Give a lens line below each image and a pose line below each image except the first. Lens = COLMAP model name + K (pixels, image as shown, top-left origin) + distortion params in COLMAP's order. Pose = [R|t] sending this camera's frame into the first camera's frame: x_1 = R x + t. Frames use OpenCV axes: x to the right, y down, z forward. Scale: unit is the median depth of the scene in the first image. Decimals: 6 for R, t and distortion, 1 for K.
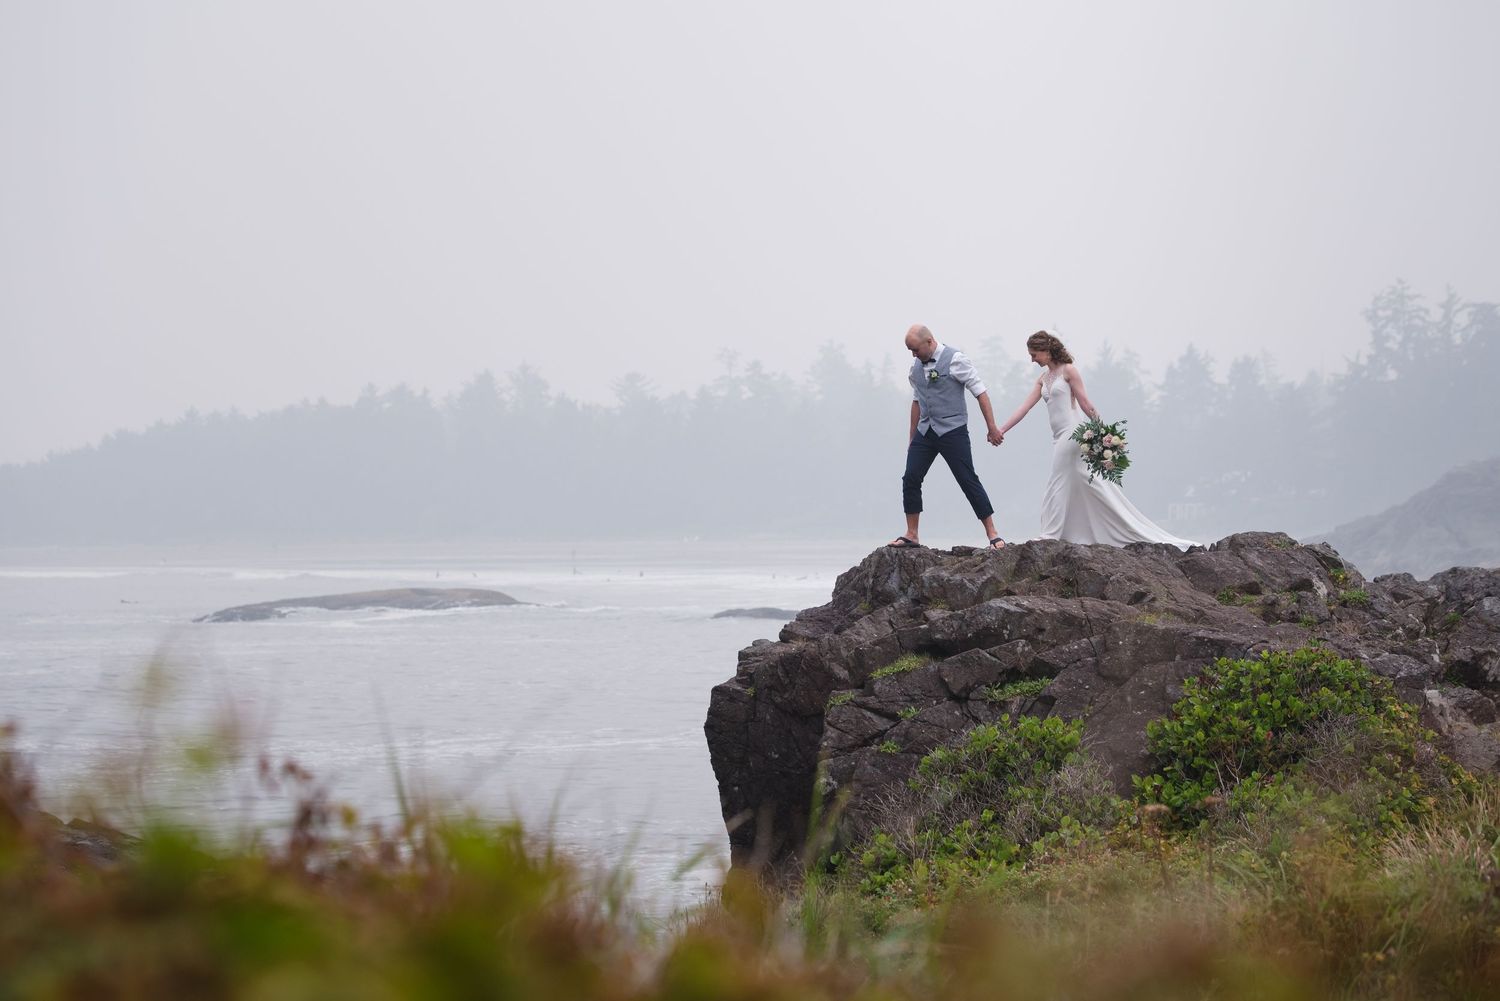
lens RADIAL K [[4061.4, 0, 750.0], [0, 4061.4, 500.5], [0, 0, 1]] dist [0.136716, 0.321751]
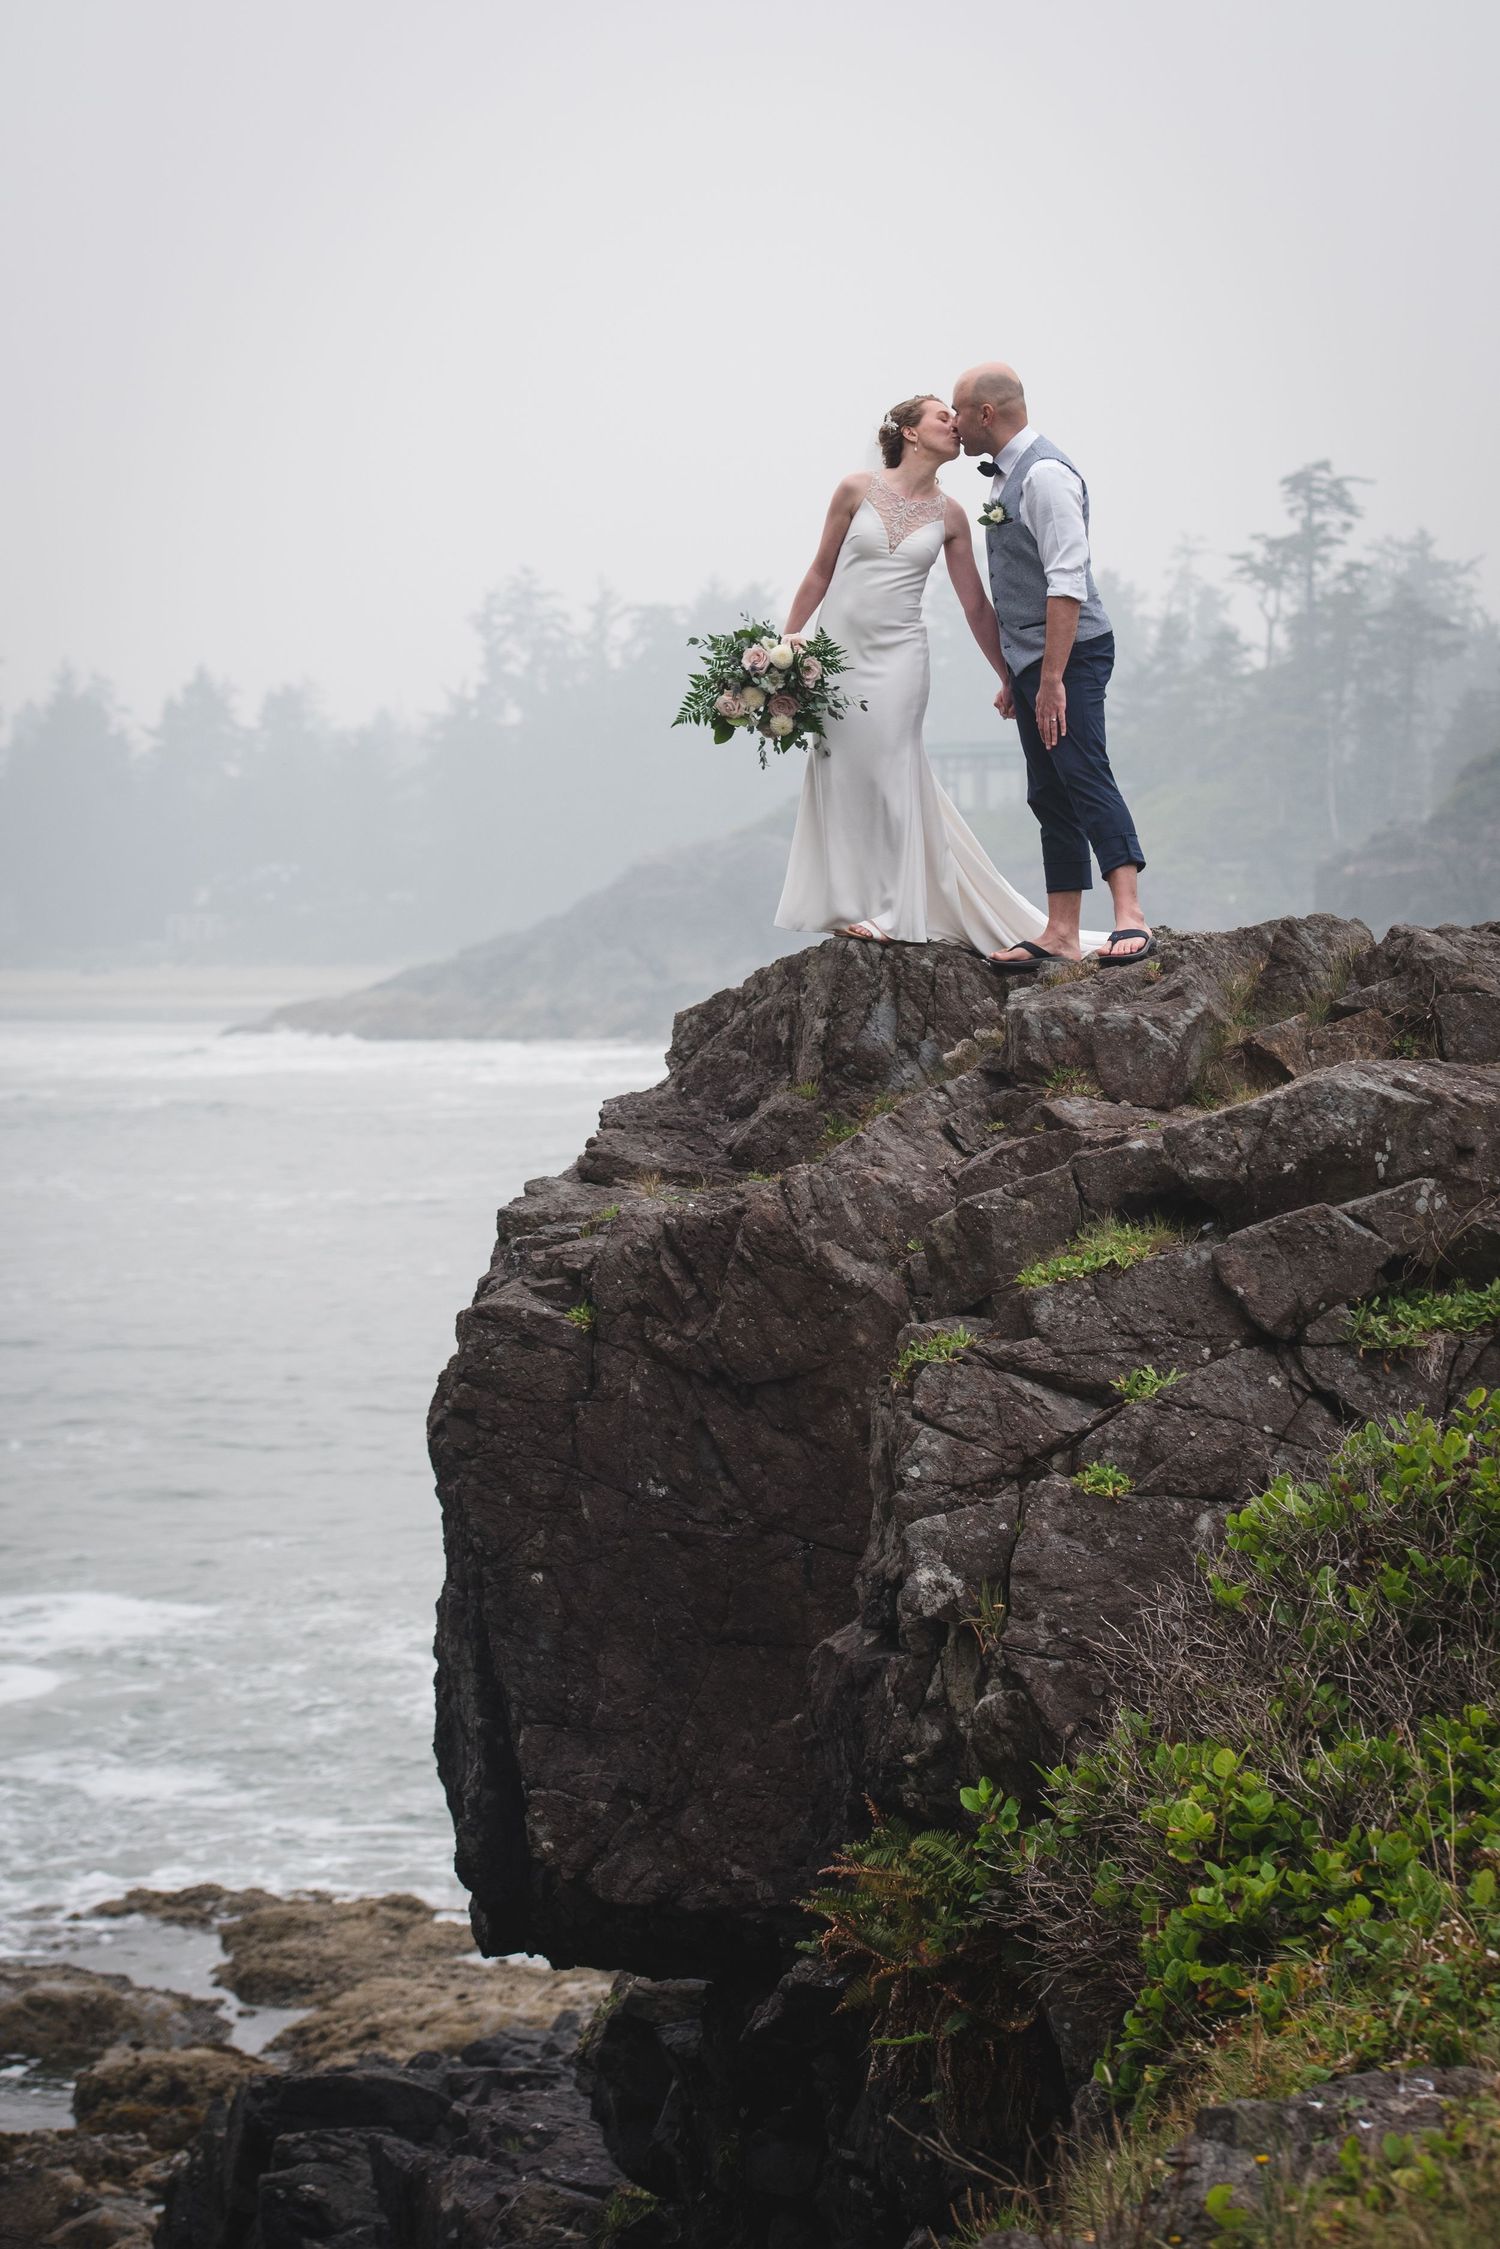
lens RADIAL K [[6316.2, 0, 901.0], [0, 6316.2, 911.5], [0, 0, 1]] dist [0.026848, 0.302181]
pose [[0.975604, -0.001768, 0.219531, -0.099552], [0.001769, 0.999998, 0.000191, 0.009200], [-0.219531, 0.000202, 0.975606, 0.423390]]
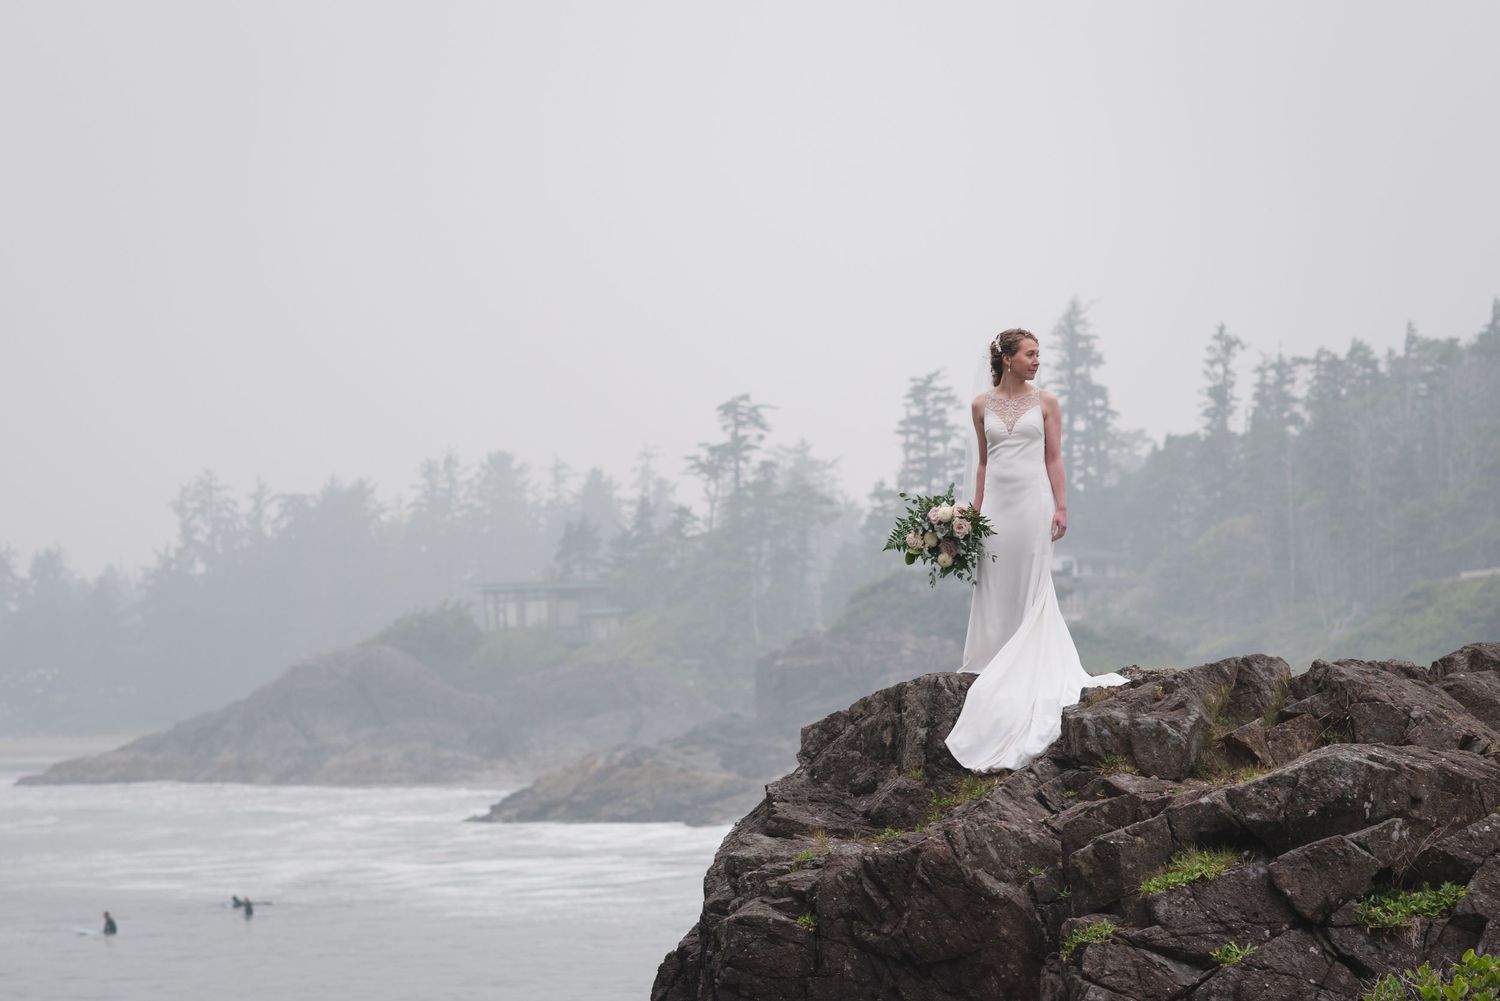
lens RADIAL K [[4182.5, 0, 750.0], [0, 4182.5, 500.5], [0, 0, 1]] dist [-0.169050, 0.631166]
pose [[0.957337, -0.001069, 0.288971, -0.178941], [0.014870, 0.998851, -0.045568, 0.013994], [-0.288590, 0.047921, 0.956253, 0.435180]]
